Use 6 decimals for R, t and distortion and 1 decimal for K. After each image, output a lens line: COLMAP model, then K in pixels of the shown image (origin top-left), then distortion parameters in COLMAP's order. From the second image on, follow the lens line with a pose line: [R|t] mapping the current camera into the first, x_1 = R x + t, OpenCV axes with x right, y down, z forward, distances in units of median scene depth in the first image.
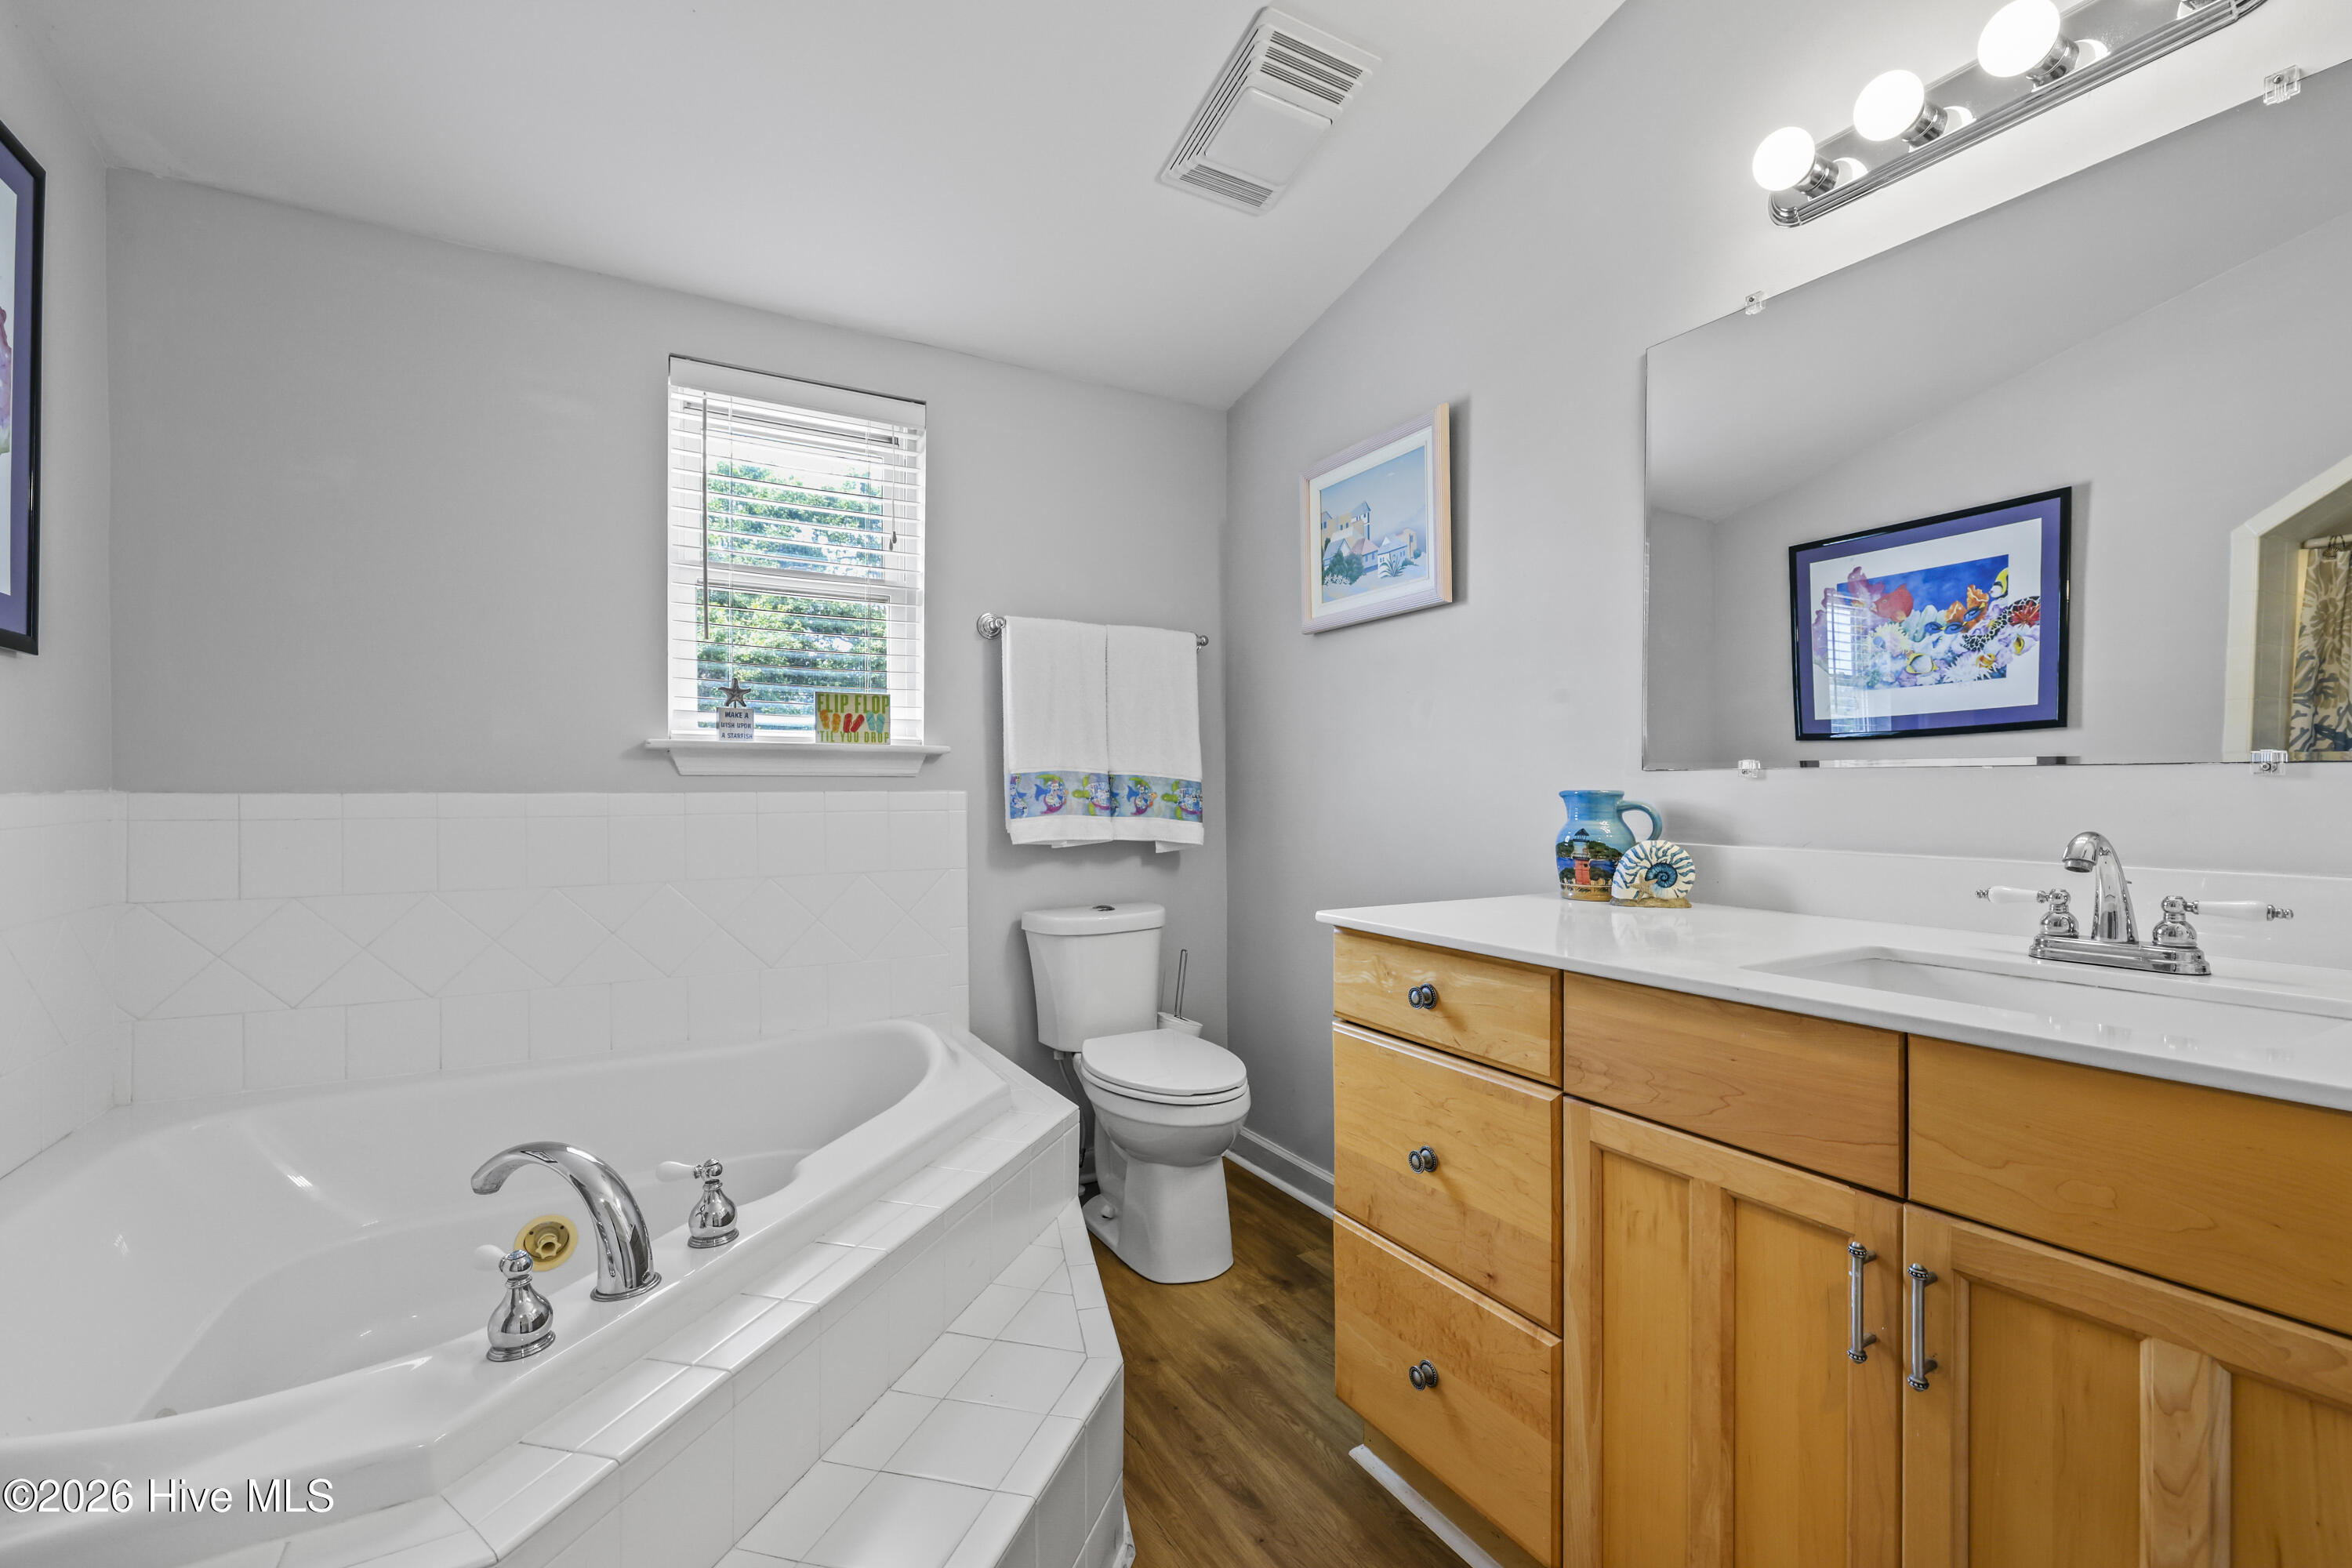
lens RADIAL K [[1020.2, 0, 1183.6], [0, 1020.2, 783.9], [0, 0, 1]] dist [0.000307, 0.000198]
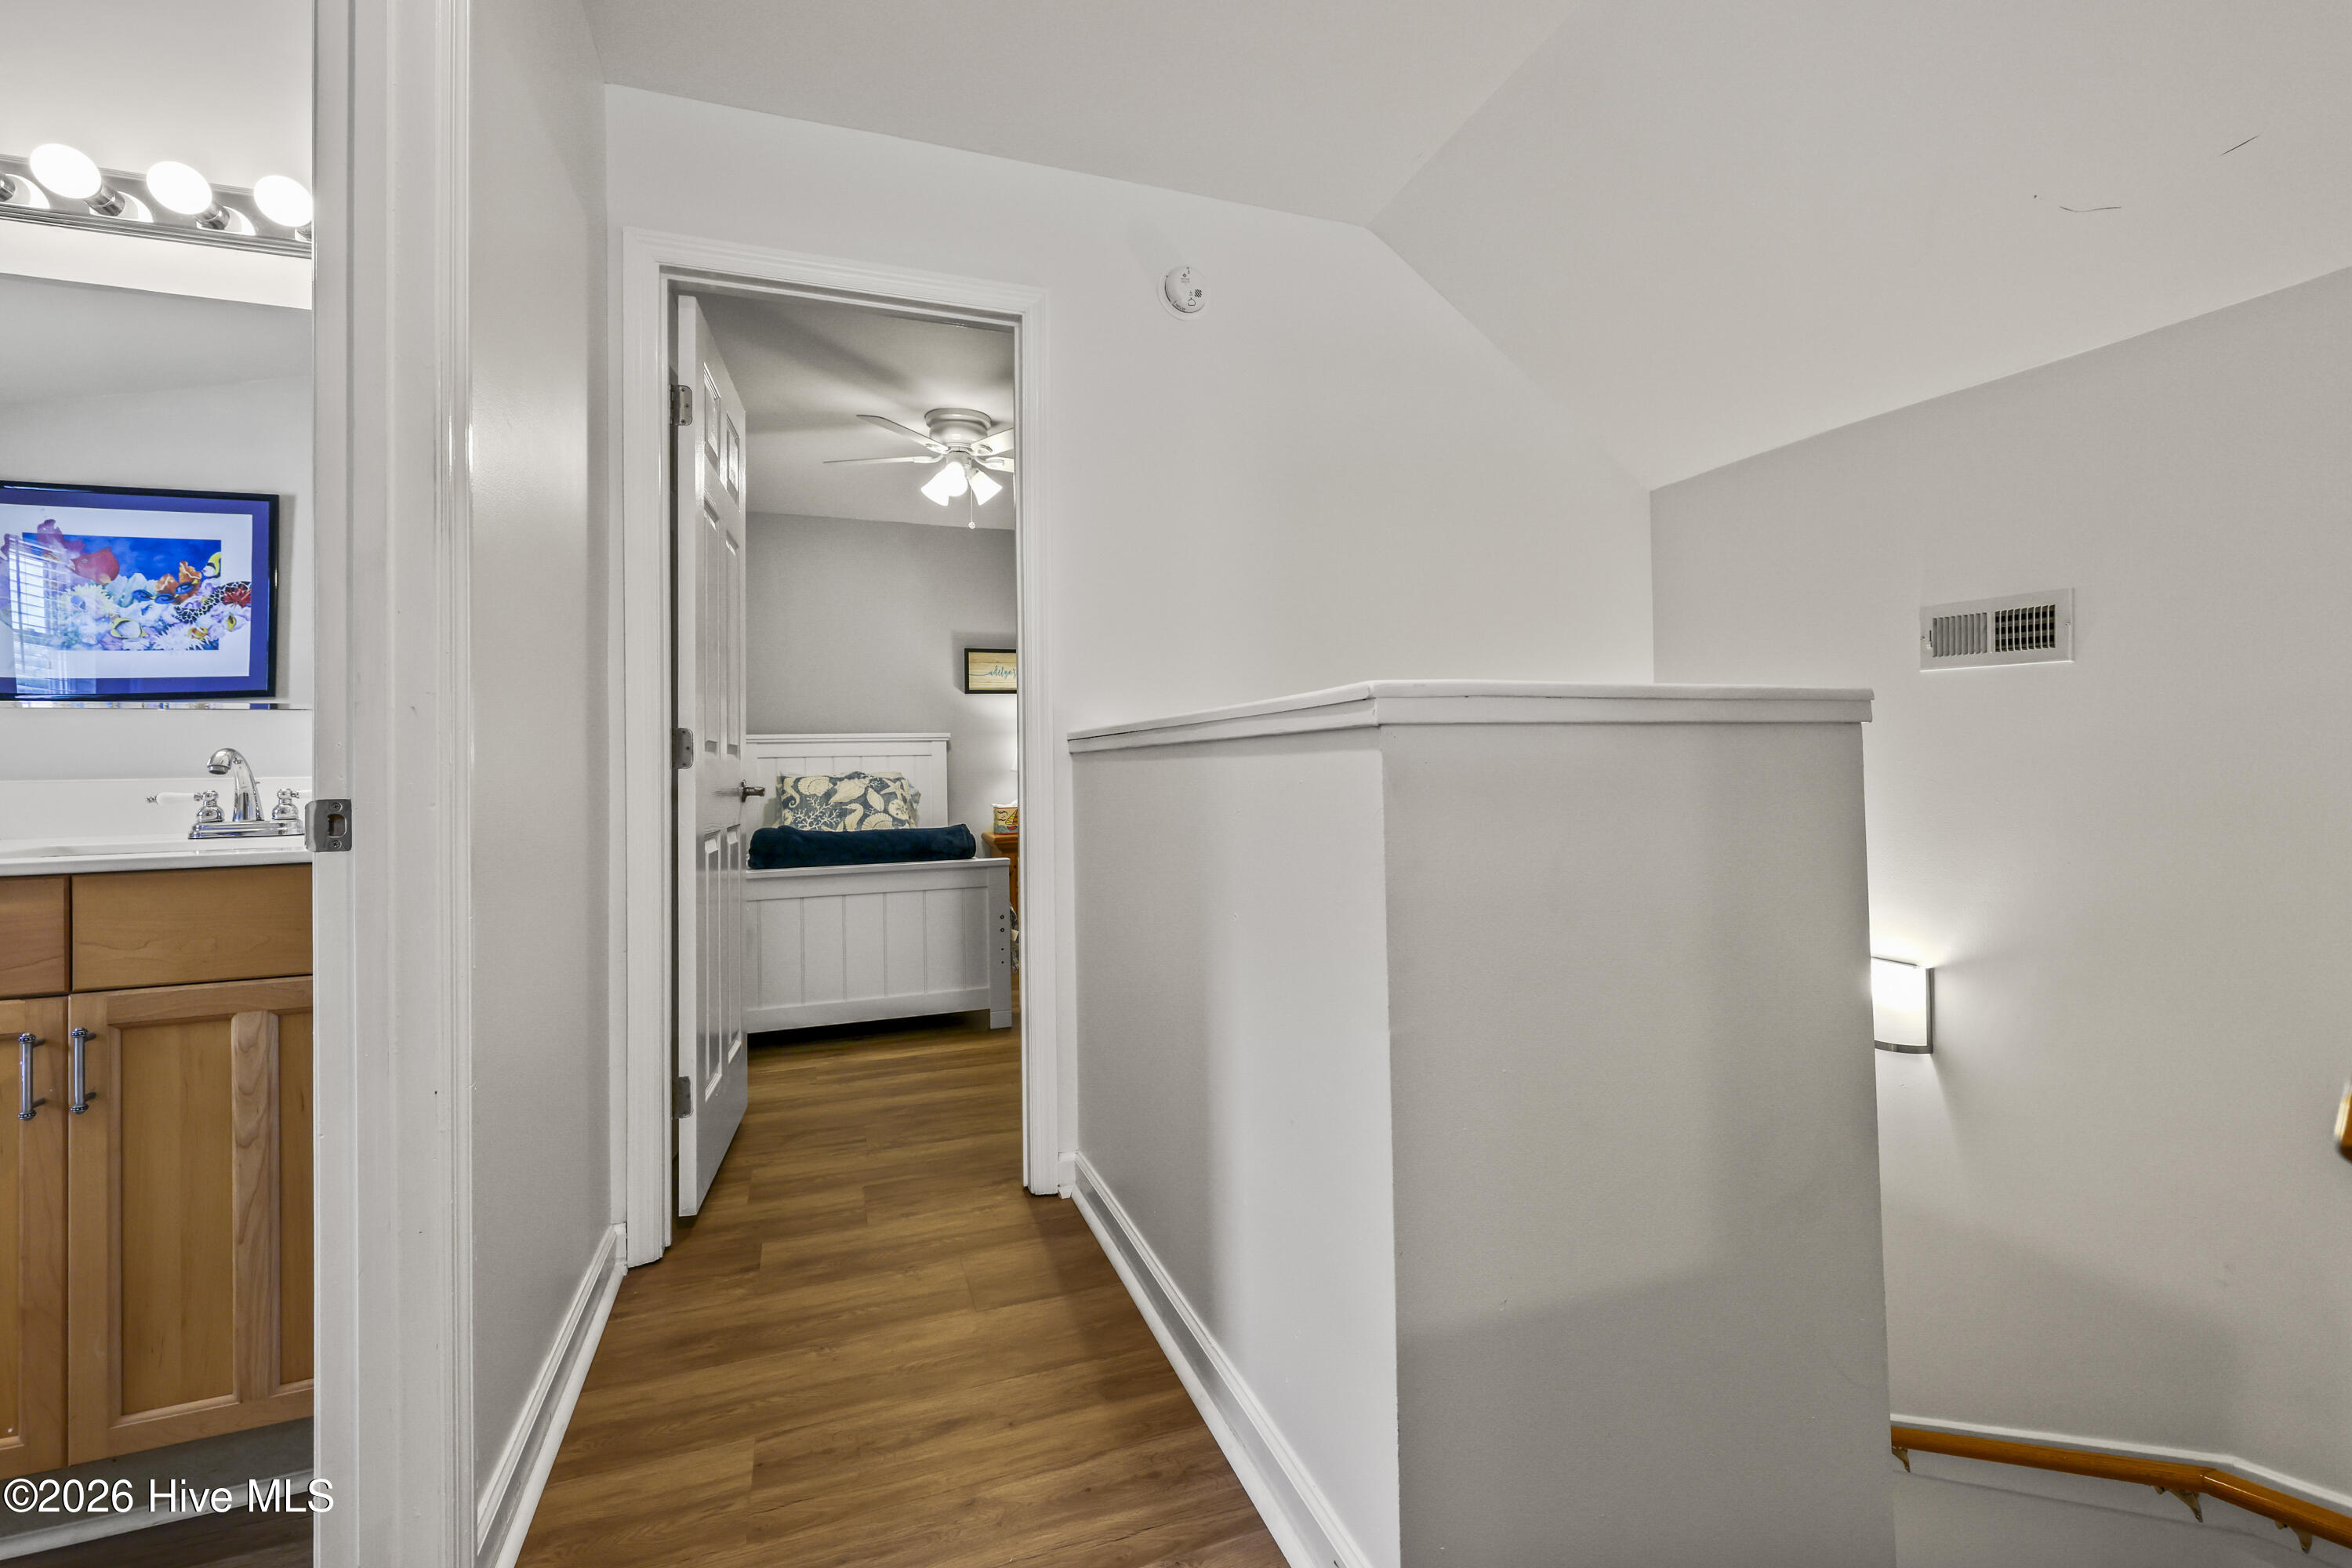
lens RADIAL K [[1020.2, 0, 1227.3], [0, 1020.2, 736.0], [0, 0, 1]] dist [0.000307, 0.000198]
pose [[0.136536, 0.012808, 0.990552, -0.151766], [0.018409, 0.999711, -0.015464, 0.028029], [-0.990464, 0.020347, 0.136261, -0.247981]]
